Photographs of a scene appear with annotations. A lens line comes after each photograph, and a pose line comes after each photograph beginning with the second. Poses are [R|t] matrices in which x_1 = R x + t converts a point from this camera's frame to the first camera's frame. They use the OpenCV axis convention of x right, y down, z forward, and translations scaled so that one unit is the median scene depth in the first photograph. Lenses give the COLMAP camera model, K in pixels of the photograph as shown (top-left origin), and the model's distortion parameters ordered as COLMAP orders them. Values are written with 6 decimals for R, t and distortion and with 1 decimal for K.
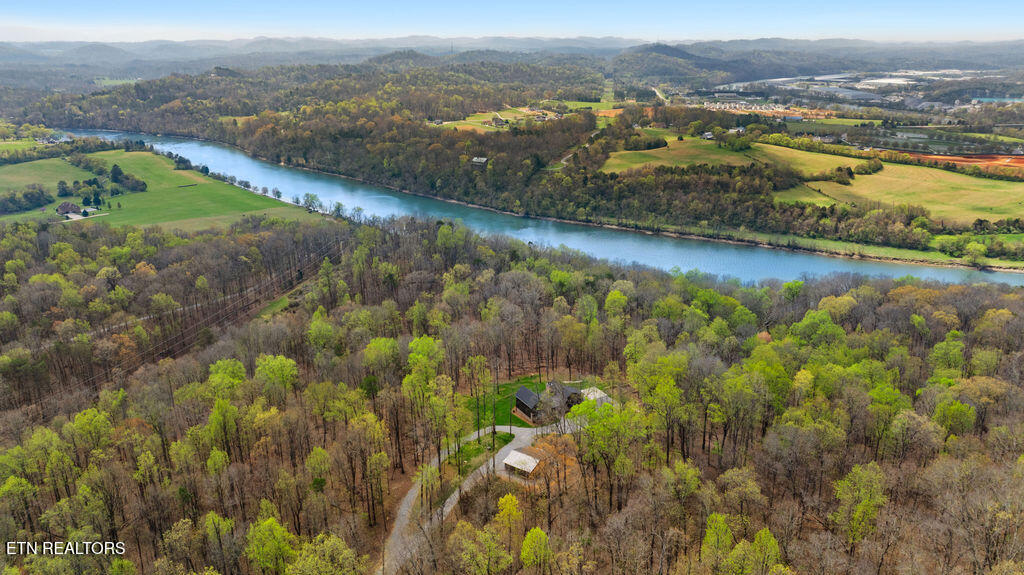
lens RADIAL K [[720.3, 0, 512.0], [0, 720.3, 287.5], [0, 0, 1]] dist [-0.013001, -0.001261]
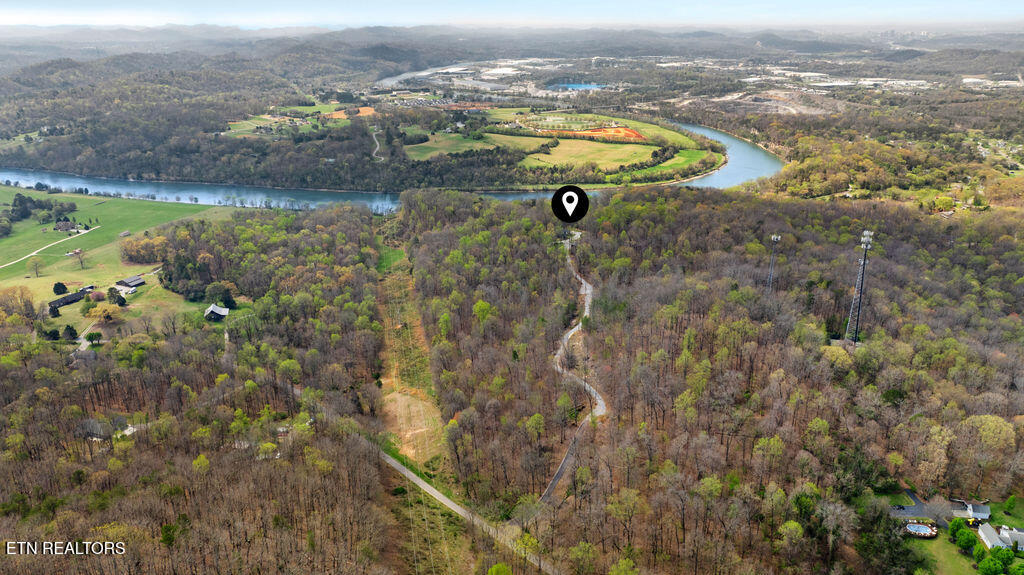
lens RADIAL K [[720.3, 0, 512.0], [0, 720.3, 287.5], [0, 0, 1]] dist [-0.013001, -0.001261]
pose [[0.861850, -0.178938, 0.474548, -0.543281], [0.167715, 0.983604, 0.066293, 0.048085], [-0.478630, 0.022454, 0.877730, -0.526468]]
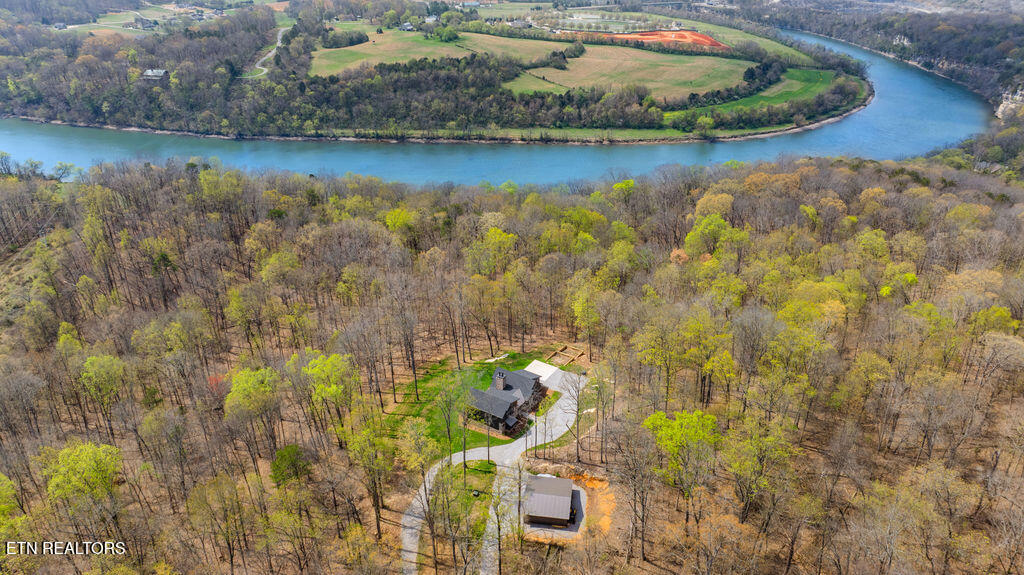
lens RADIAL K [[720.3, 0, 512.0], [0, 720.3, 287.5], [0, 0, 1]] dist [-0.013001, -0.001261]
pose [[0.890903, -0.197225, 0.409139, -0.075234], [0.139580, 0.976097, 0.166590, -0.025955], [-0.432215, -0.091308, 0.897136, 0.113428]]
